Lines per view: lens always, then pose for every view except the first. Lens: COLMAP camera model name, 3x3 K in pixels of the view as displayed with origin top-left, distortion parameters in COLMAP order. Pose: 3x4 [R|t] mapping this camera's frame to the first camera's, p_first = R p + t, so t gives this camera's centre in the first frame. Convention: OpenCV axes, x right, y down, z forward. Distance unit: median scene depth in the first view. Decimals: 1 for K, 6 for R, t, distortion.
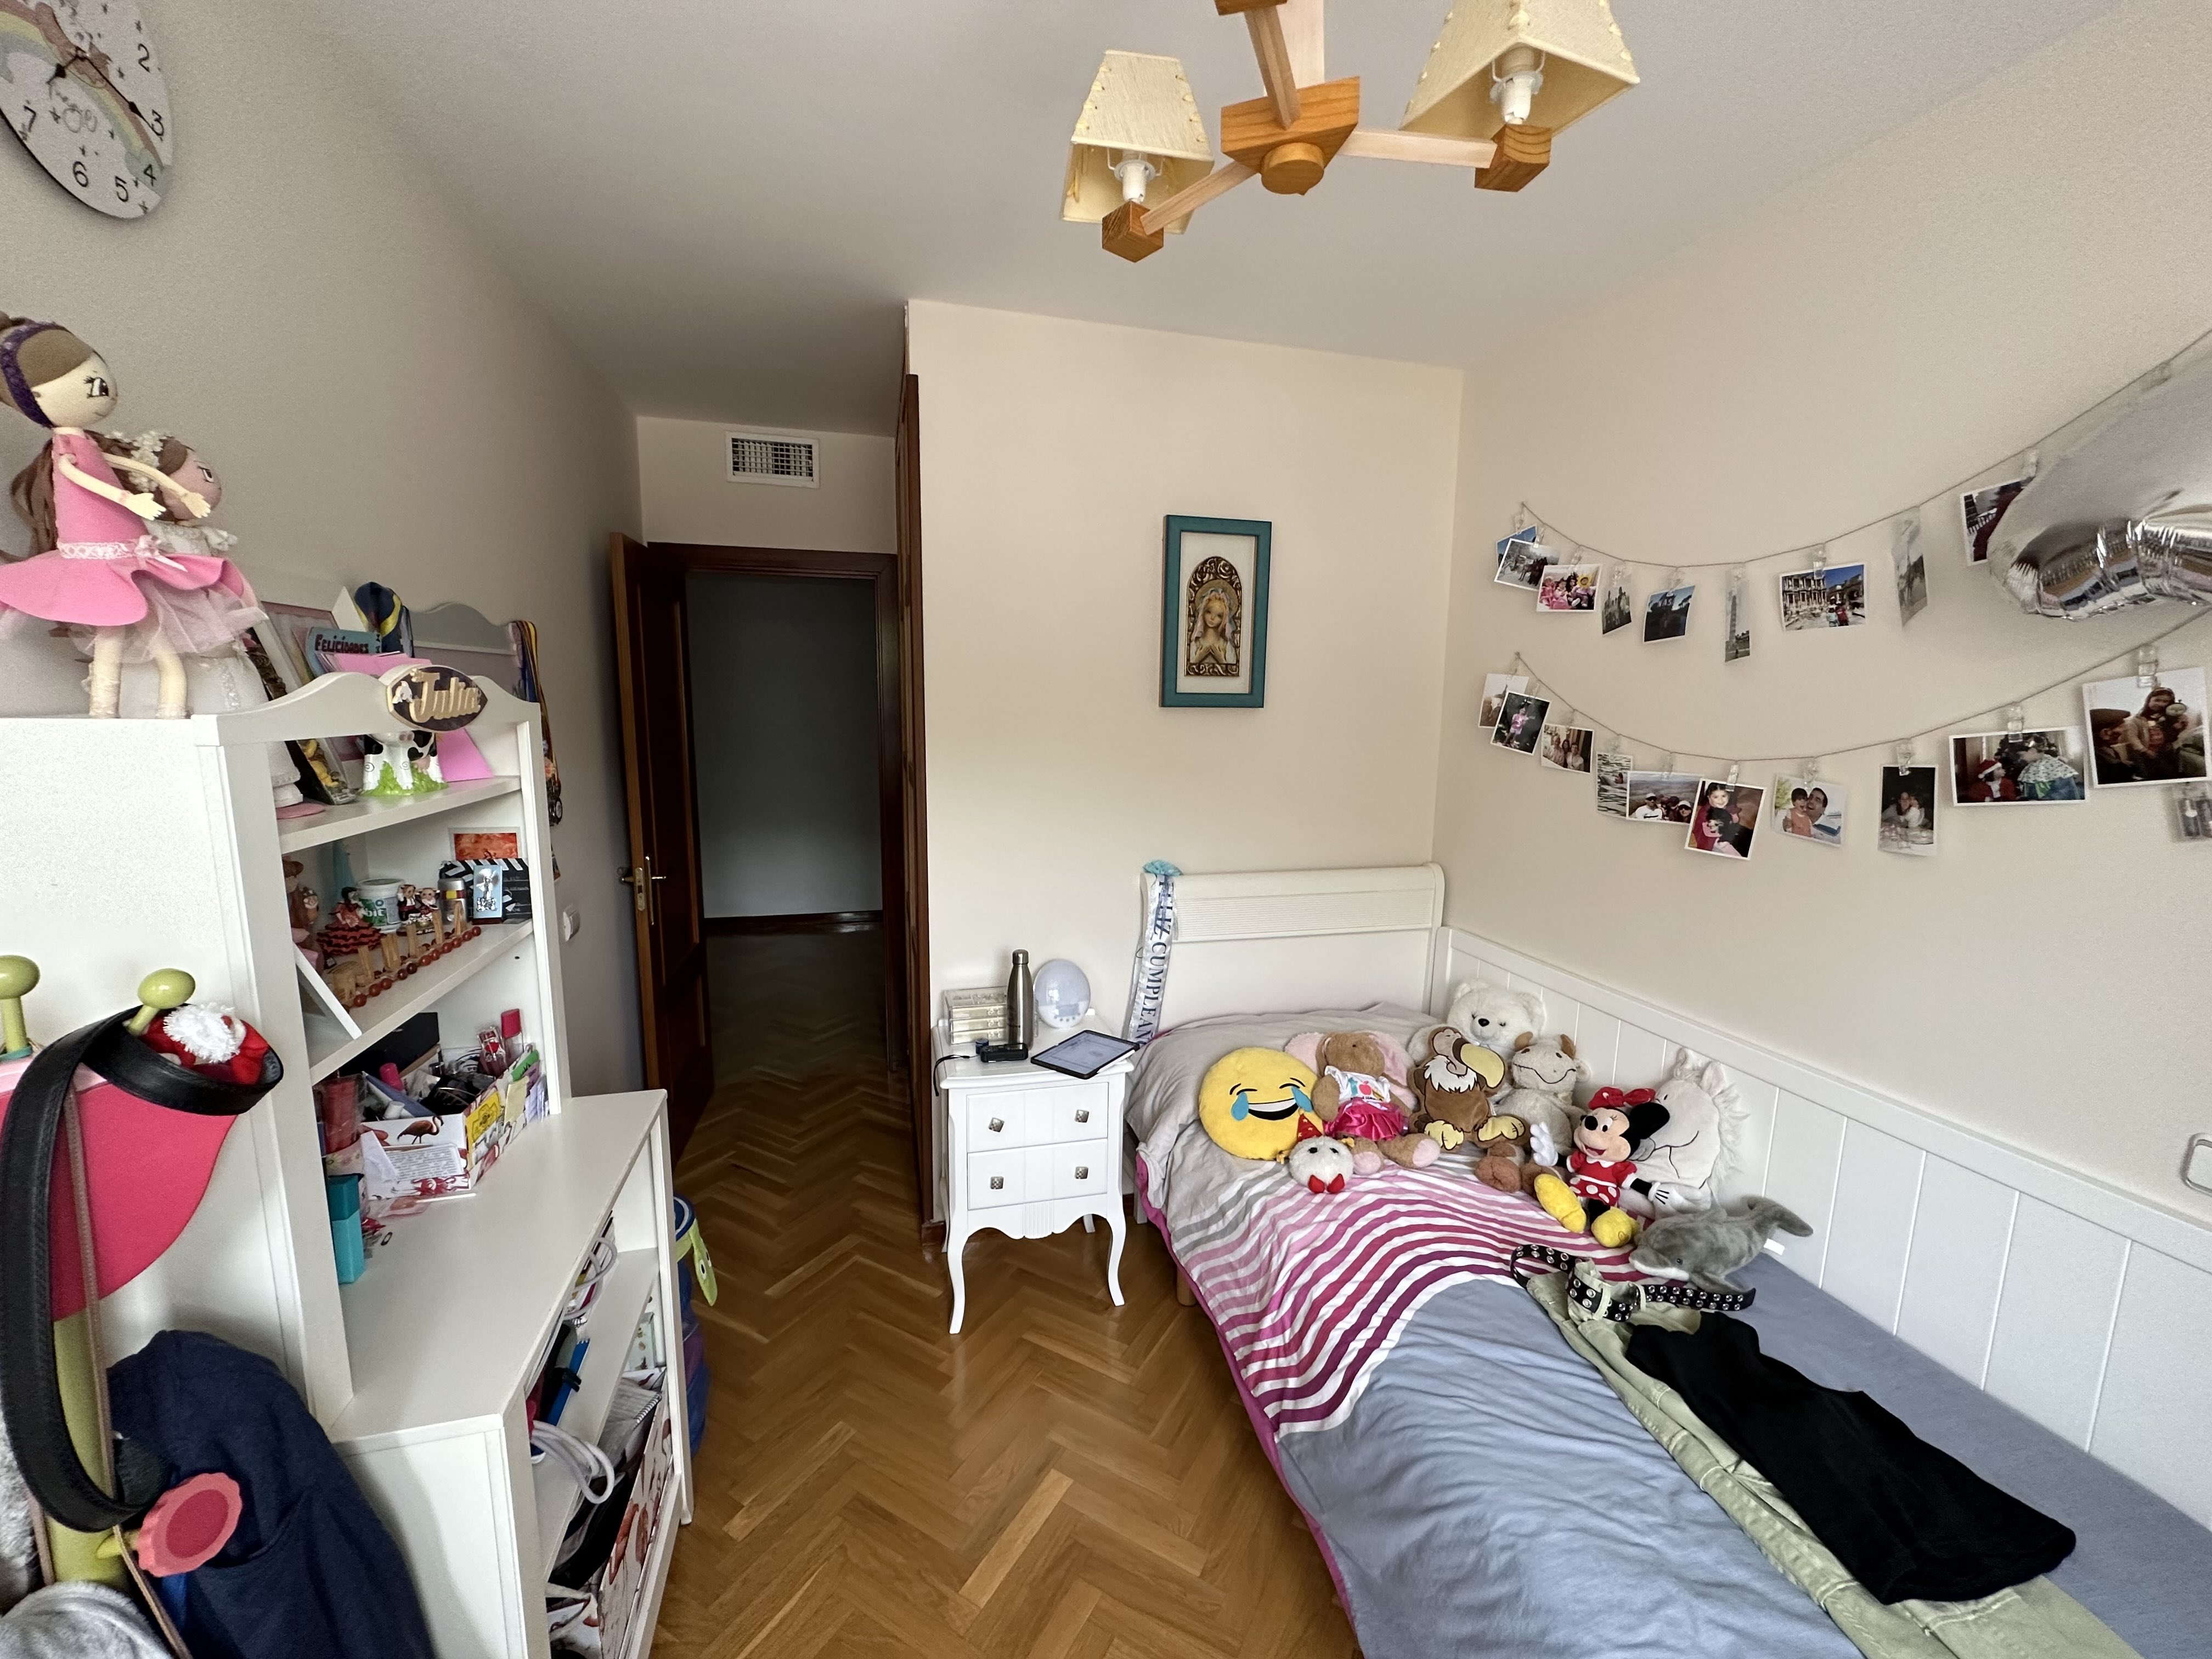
lens RADIAL K [[888.2, 0, 1098.7], [0, 888.2, 827.2], [0, 0, 1]] dist [0.002871, 0.000932]
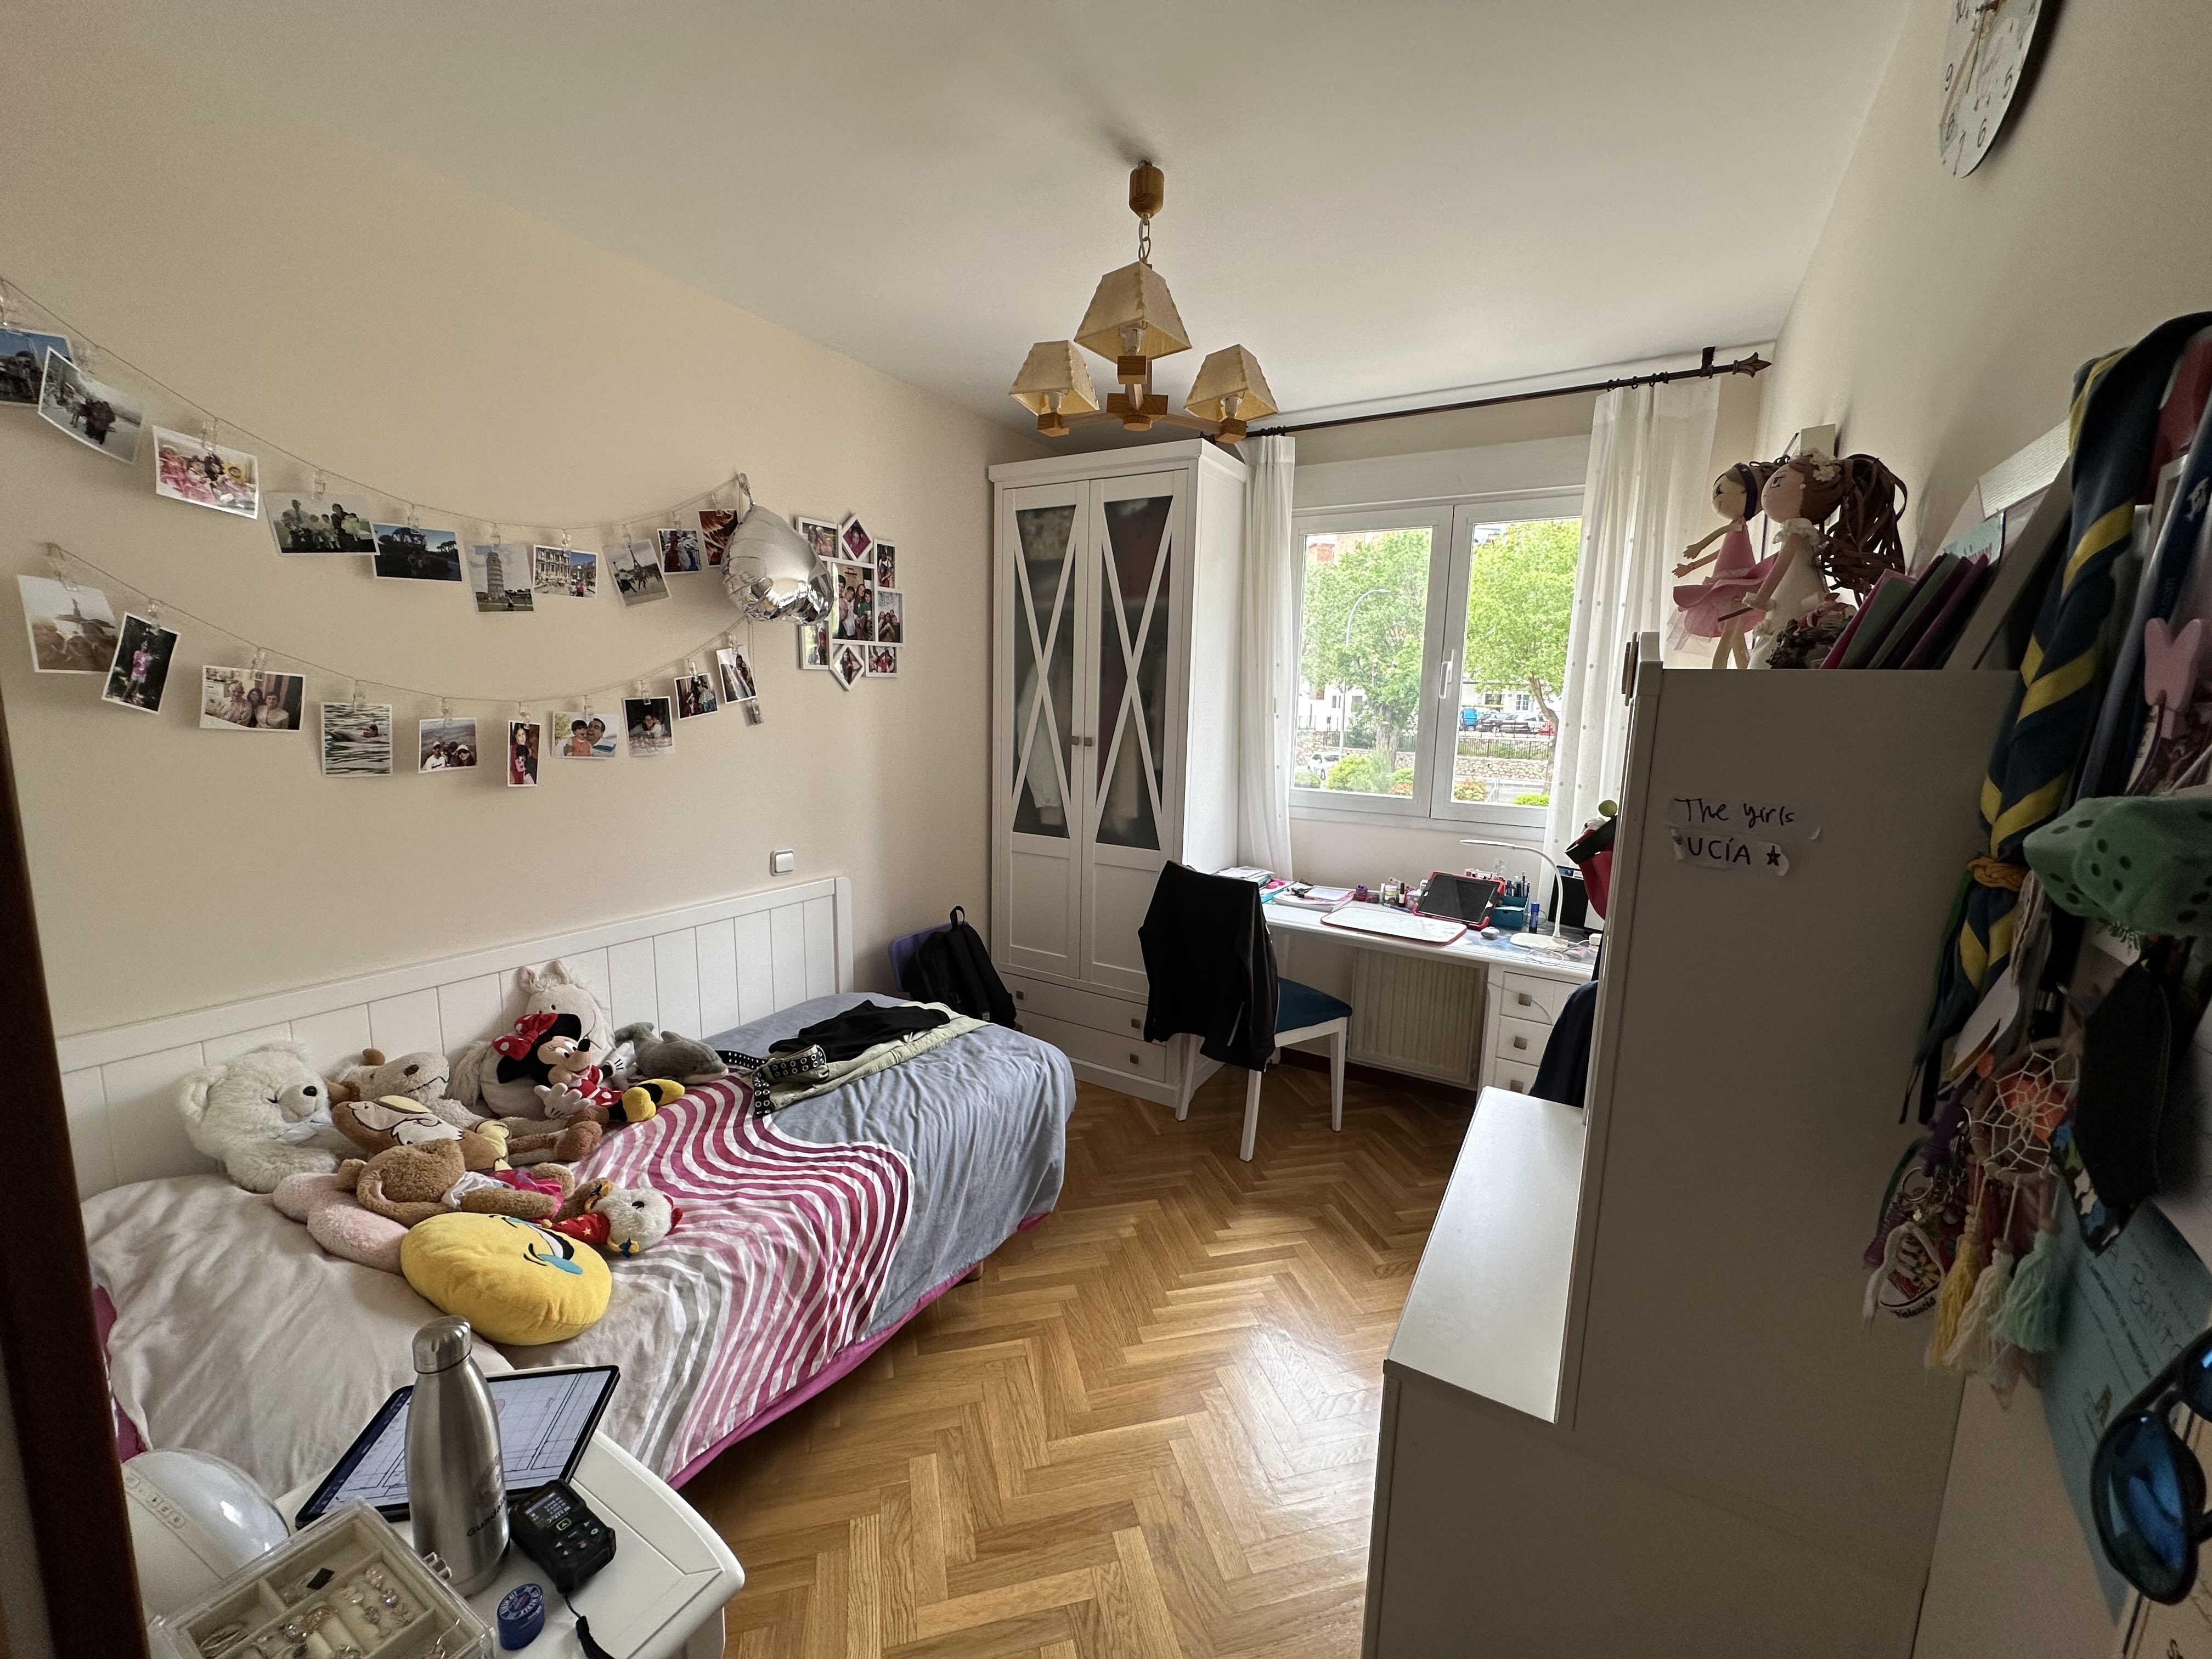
lens RADIAL K [[888.2, 0, 1100.2], [0, 888.2, 830.5], [0, 0, 1]] dist [0.002871, 0.000932]
pose [[-0.708658, -0.140207, 0.691481, -0.641457], [0.062649, 0.963681, 0.259605, -0.169600], [-0.702765, 0.227292, -0.674136, 1.313992]]
